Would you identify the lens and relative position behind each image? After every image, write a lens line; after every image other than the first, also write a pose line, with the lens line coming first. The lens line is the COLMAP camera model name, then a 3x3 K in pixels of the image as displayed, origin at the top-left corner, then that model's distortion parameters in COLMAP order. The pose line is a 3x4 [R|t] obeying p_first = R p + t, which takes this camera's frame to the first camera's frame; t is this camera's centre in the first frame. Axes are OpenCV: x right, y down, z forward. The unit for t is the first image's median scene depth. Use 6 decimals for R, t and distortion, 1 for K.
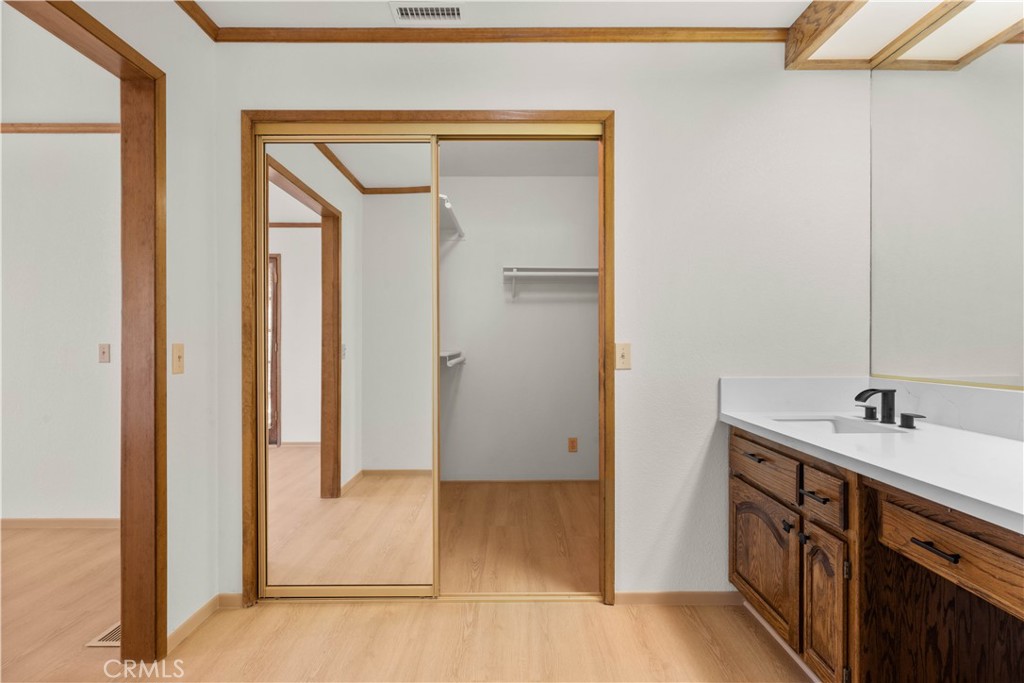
lens RADIAL K [[558.2, 0, 519.6], [0, 558.2, 346.7], [0, 0, 1]] dist [-0.010245, 0.000663]
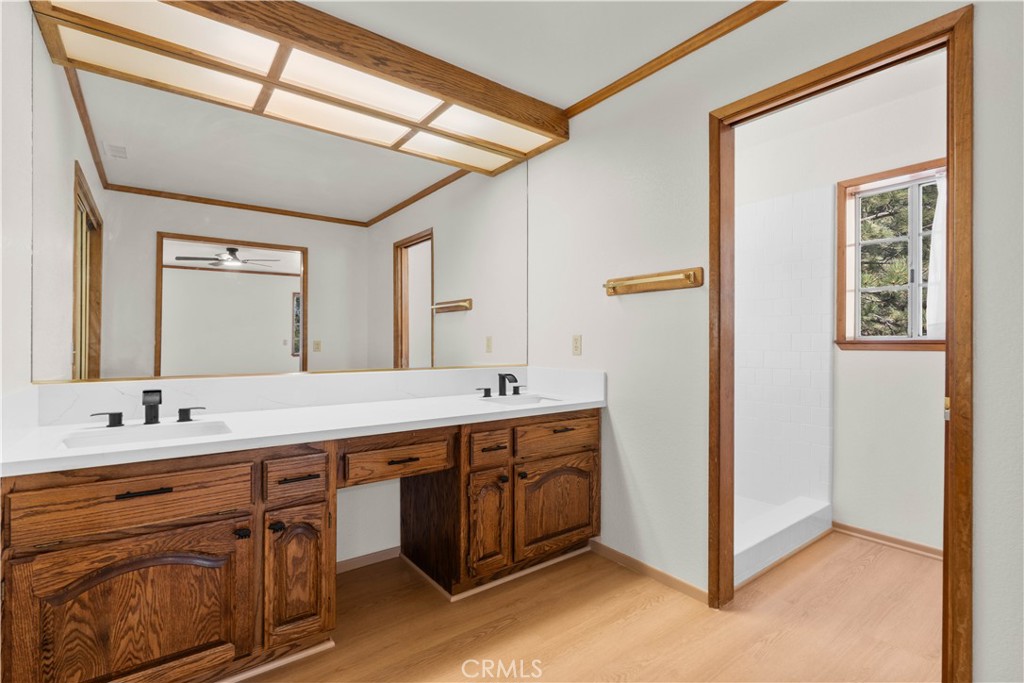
lens RADIAL K [[476.5, 0, 512.0], [0, 476.5, 341.5], [0, 0, 1]] dist [0.002085, 0.000111]
pose [[-0.590182, 0.001289, 0.807269, -0.446818], [0.002277, 0.999997, 0.000068, -0.009100], [-0.807267, 0.001878, -0.590183, 1.068632]]
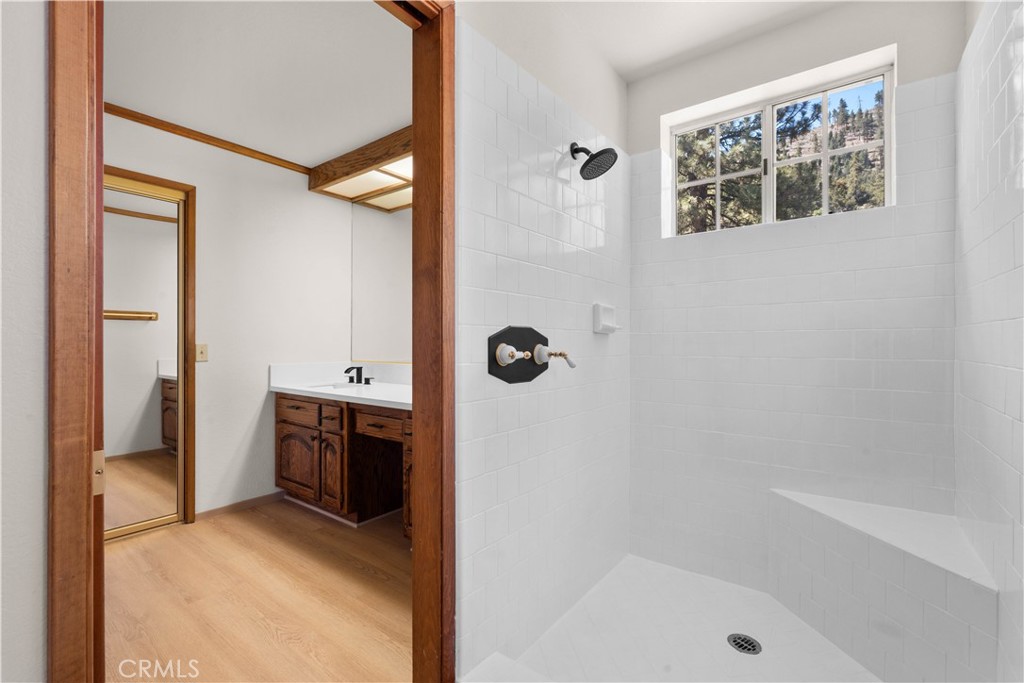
lens RADIAL K [[450.7, 0, 512.0], [0, 450.7, 341.5], [0, 0, 1]] dist [-0.002314, -0.000305]
pose [[0.615567, 0.006950, 0.788054, -0.324285], [0.002535, 0.999938, -0.010799, 0.002617], [-0.788080, 0.008645, 0.615512, -0.504962]]
